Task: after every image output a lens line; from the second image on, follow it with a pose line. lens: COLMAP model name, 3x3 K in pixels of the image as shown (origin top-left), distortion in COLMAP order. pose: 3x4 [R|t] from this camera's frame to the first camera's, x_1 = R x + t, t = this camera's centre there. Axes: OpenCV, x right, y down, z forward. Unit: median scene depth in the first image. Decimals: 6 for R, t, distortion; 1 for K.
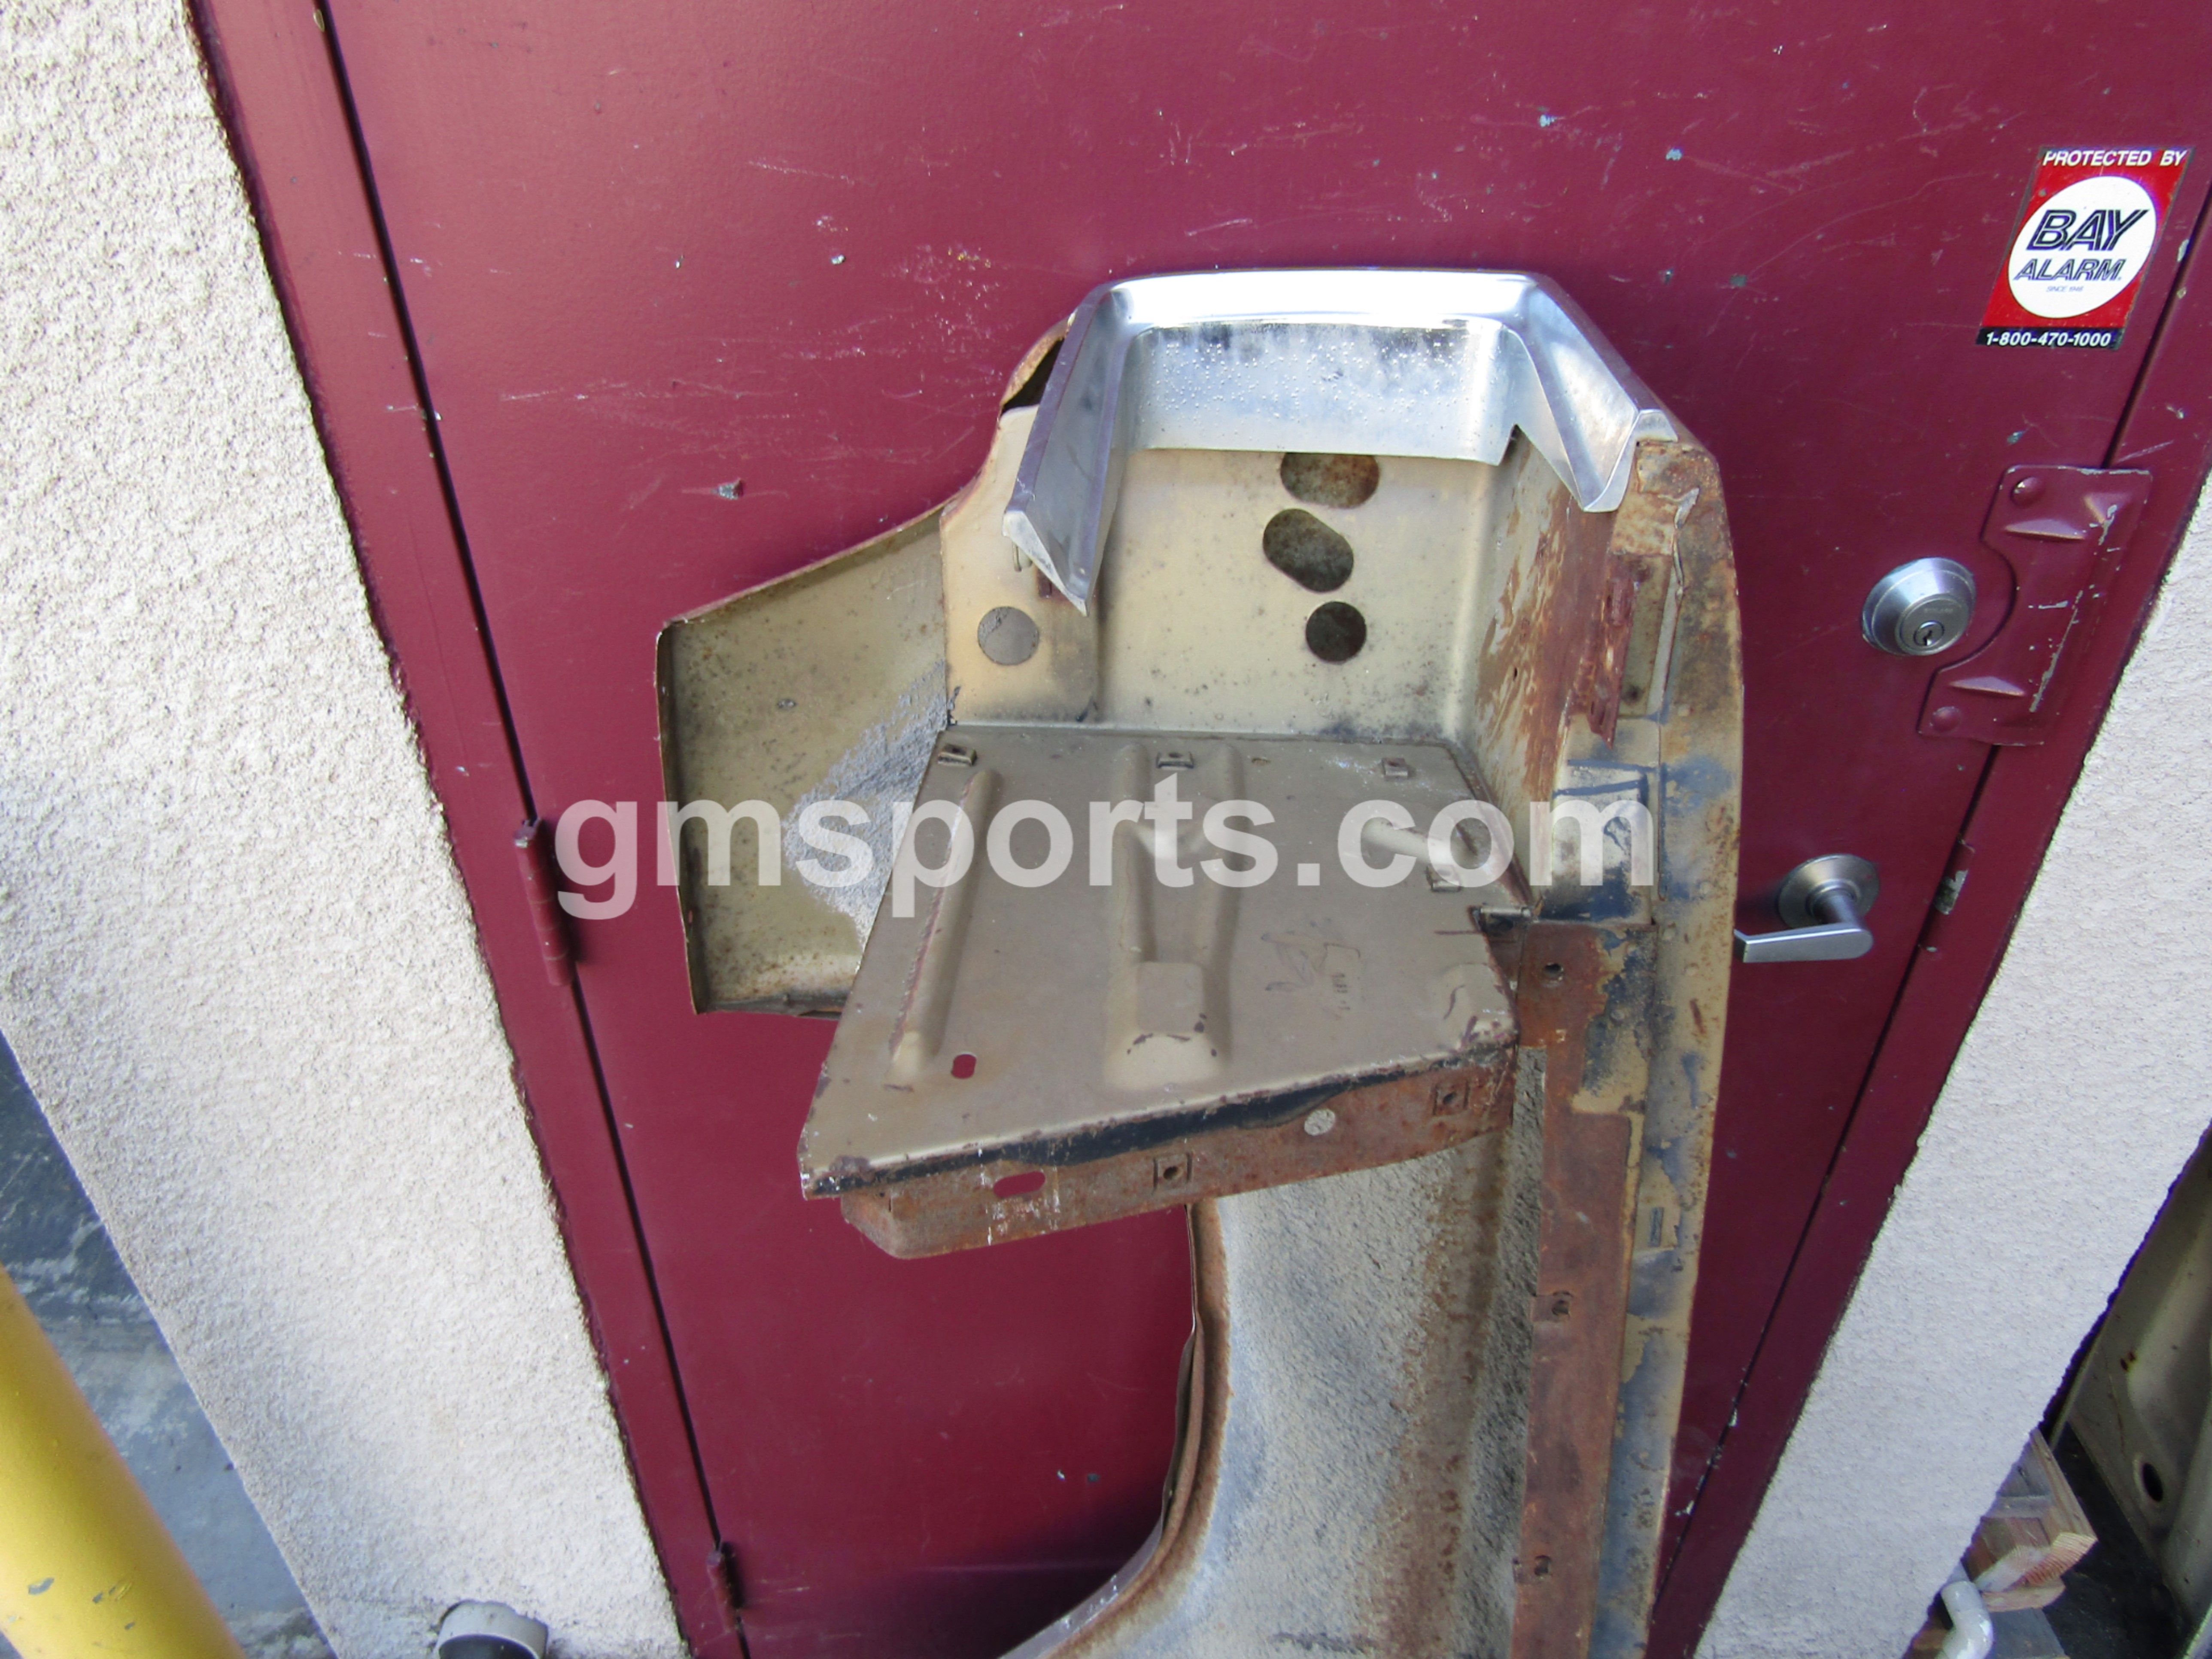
lens RADIAL K [[1566.4, 0, 1106.0], [0, 1566.4, 818.0], [0, 0, 1]] dist [-0.001656, -0.004444]
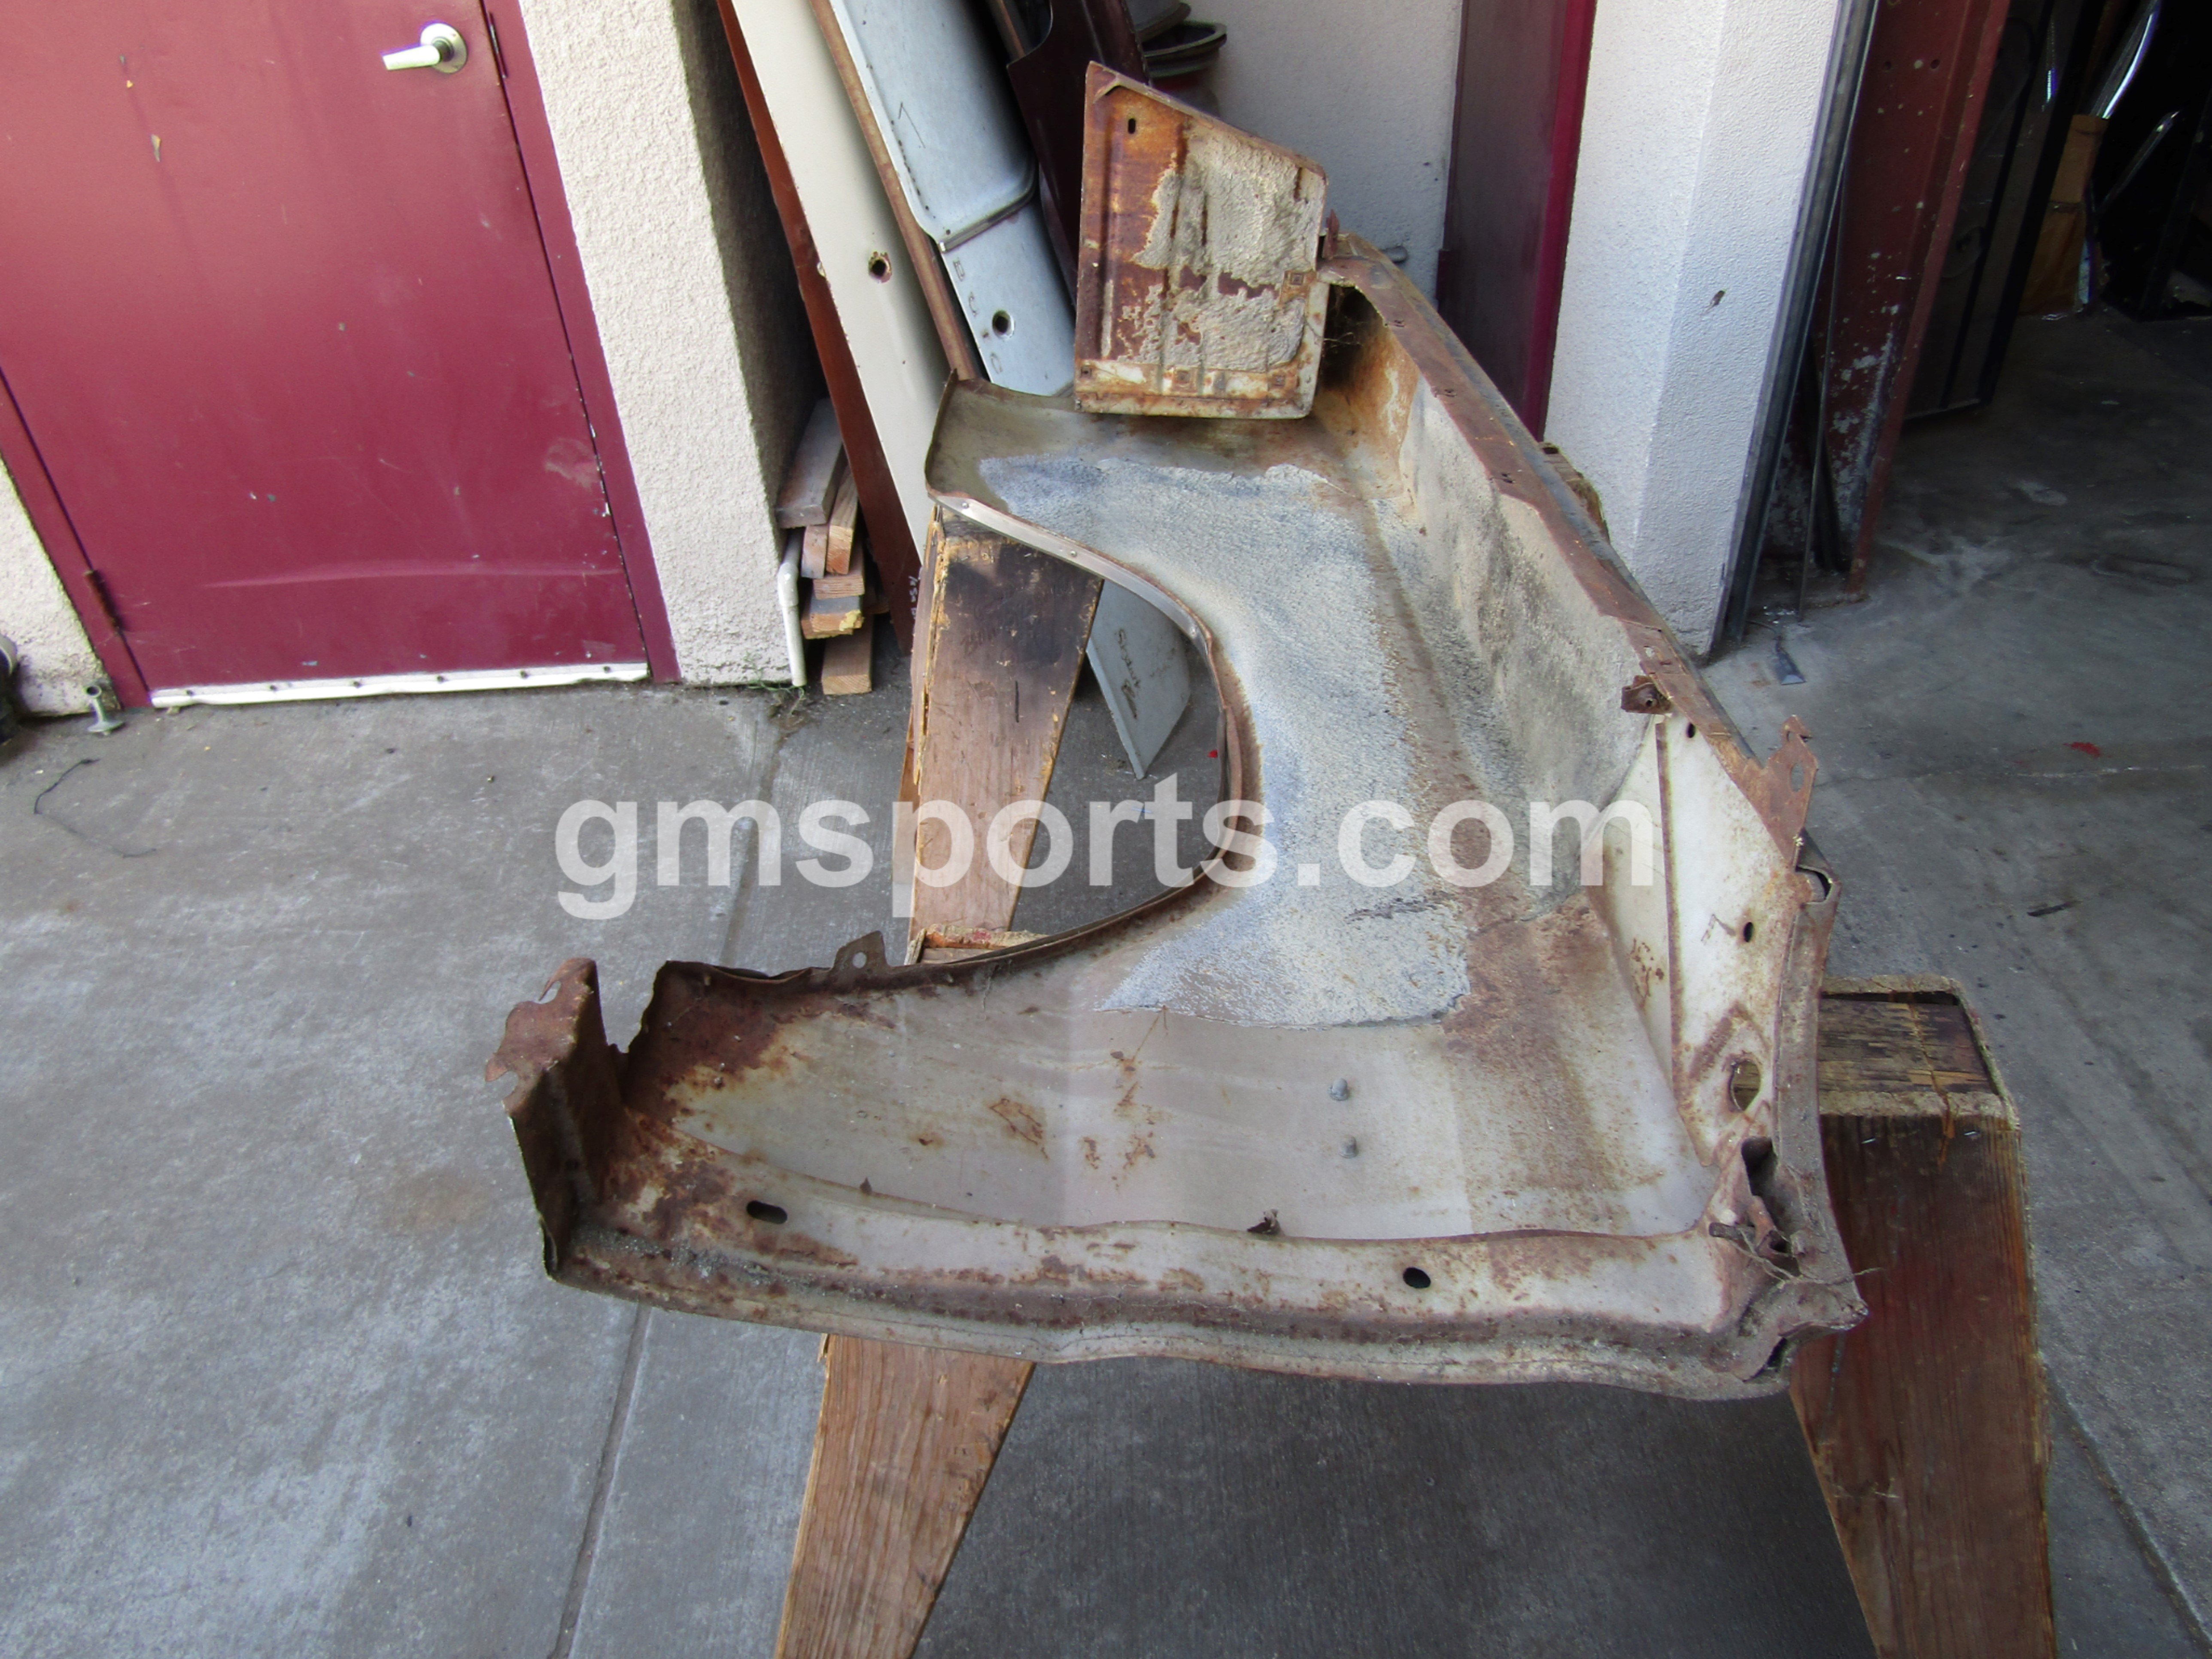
lens RADIAL K [[1566.4, 0, 1120.1], [0, 1566.4, 822.2], [0, 0, 1]] dist [-0.001656, -0.004444]
pose [[0.997680, -0.068017, -0.002774, 1.467161], [0.068013, 0.997683, -0.001403, 1.309145], [0.002863, 0.001211, 0.999995, -1.295548]]
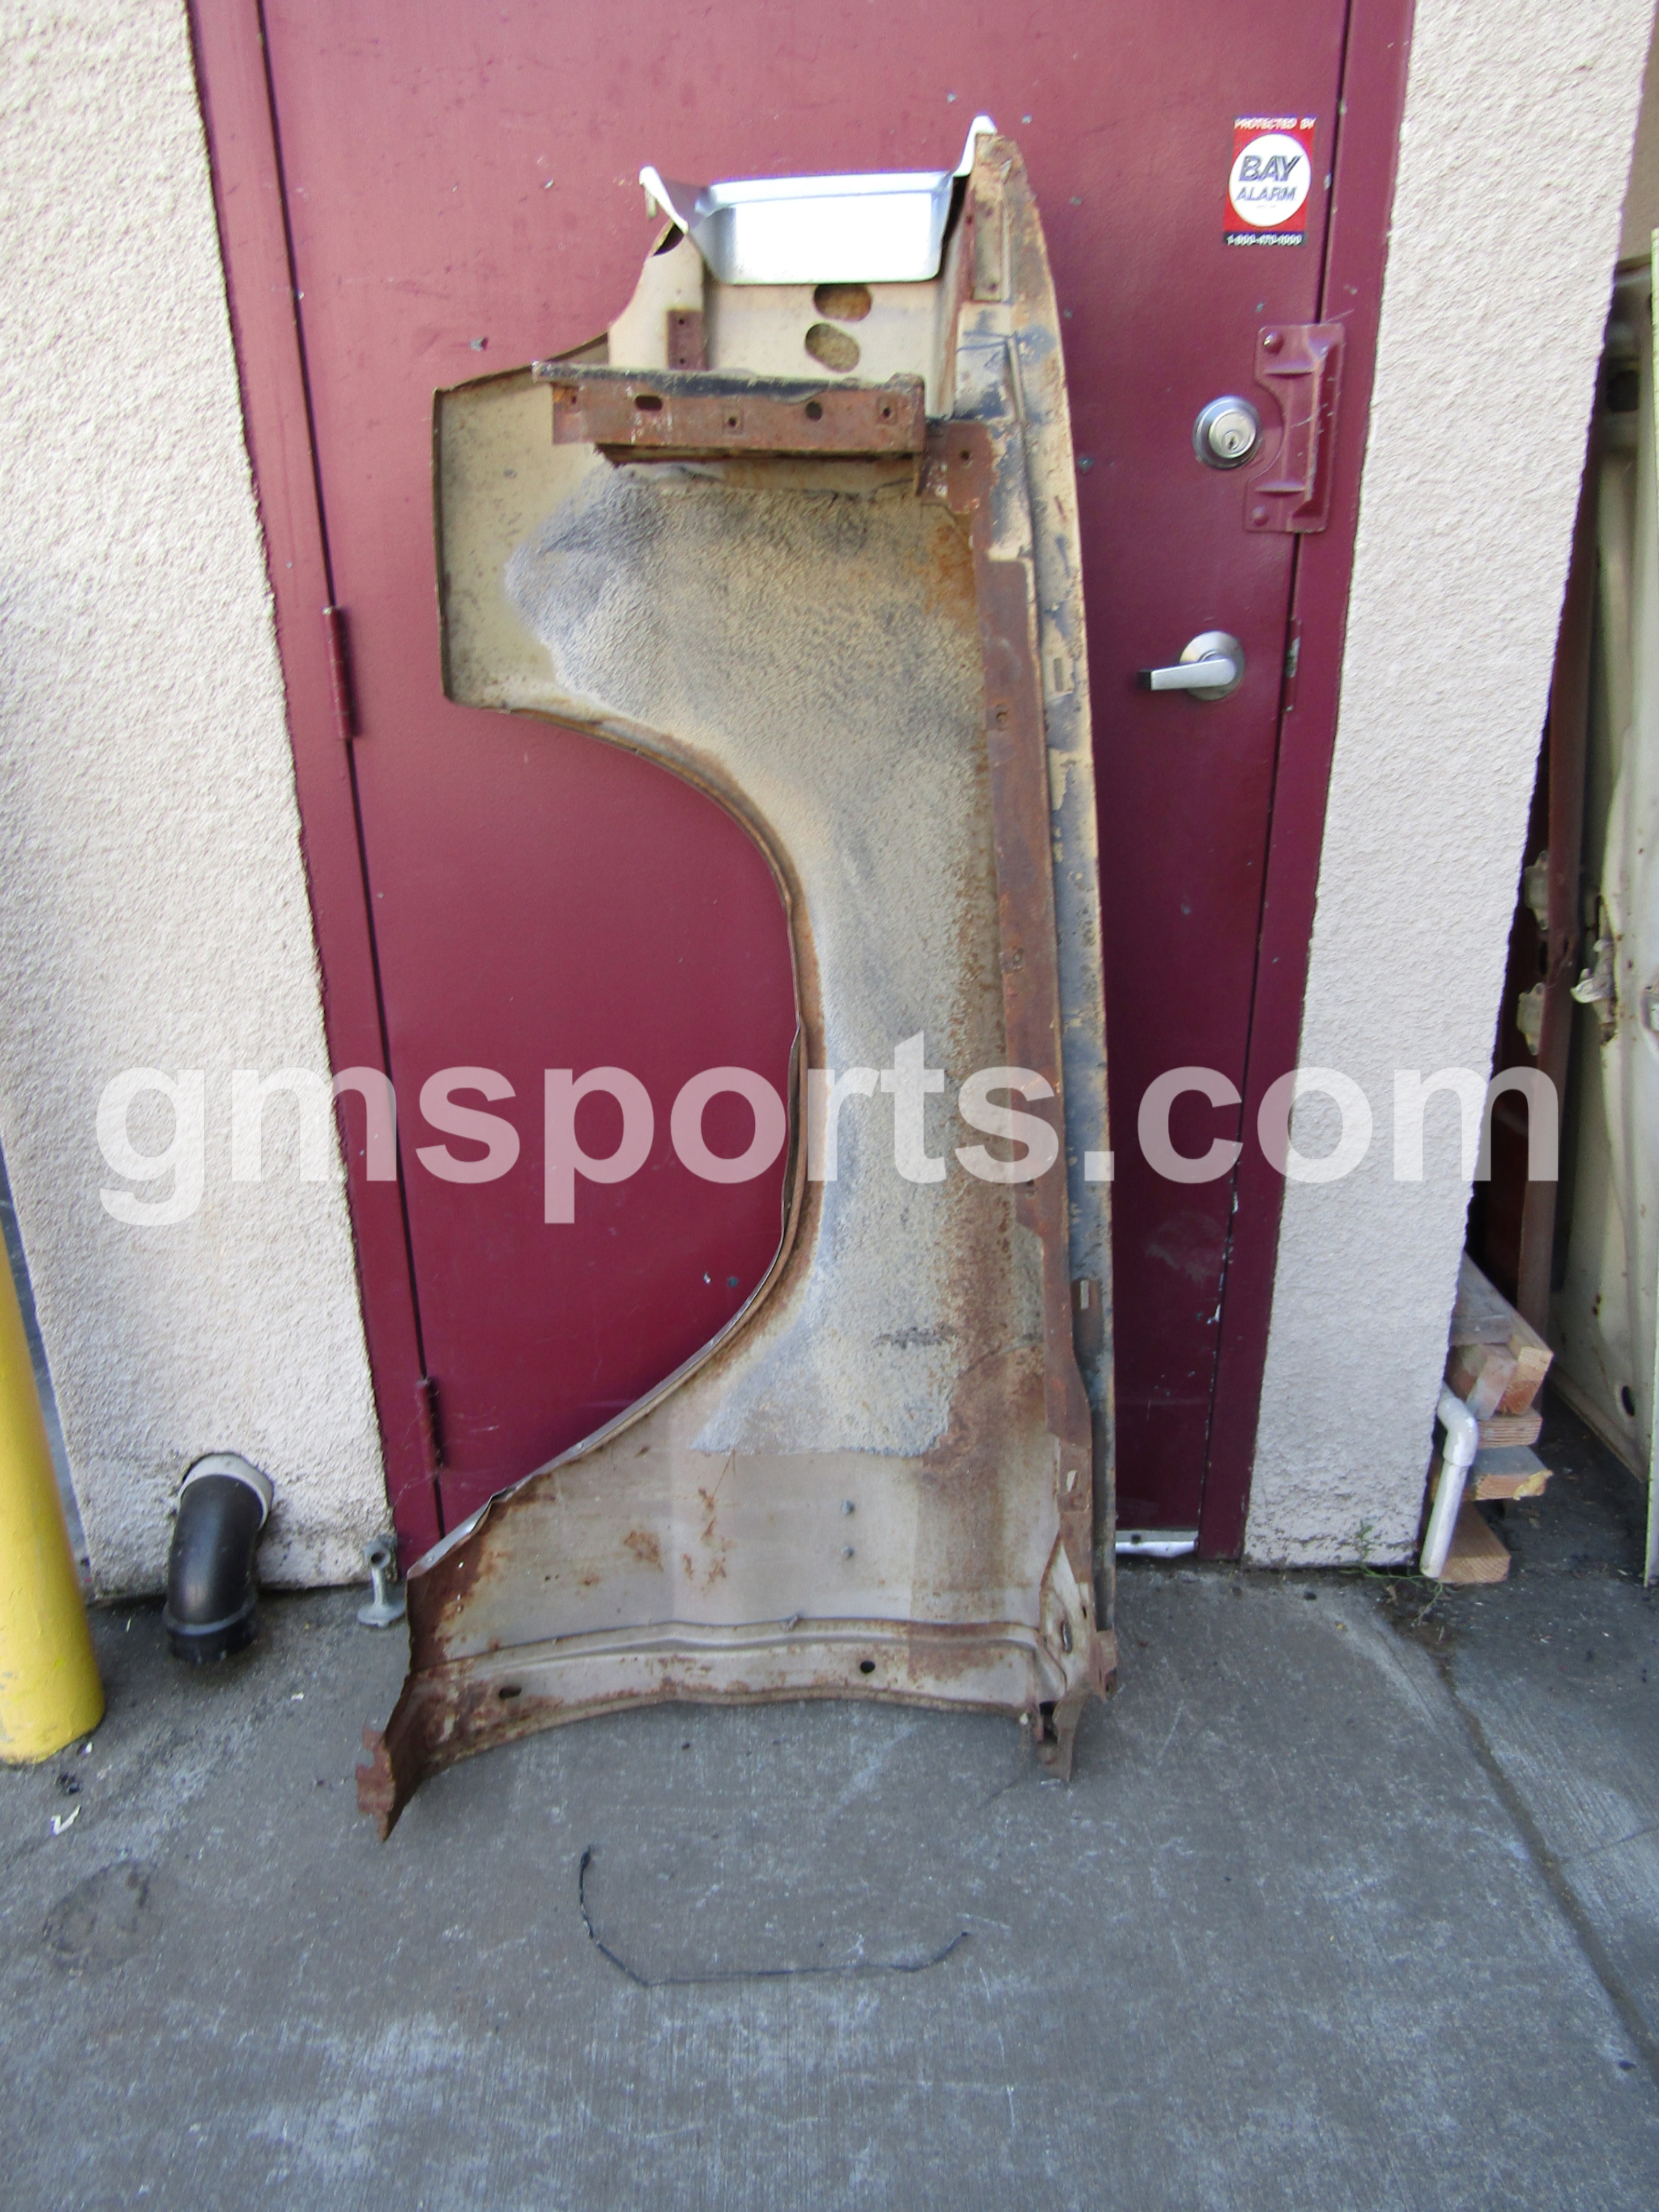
lens RADIAL K [[1566.4, 0, 834.7], [0, 1566.4, 1098.4], [0, 0, 1]] dist [-0.001656, -0.004444]
pose [[0.999012, -0.024744, 0.036922, 0.043964], [0.032824, 0.970831, -0.237507, 0.859981], [-0.029968, 0.238484, 0.970684, -0.360592]]
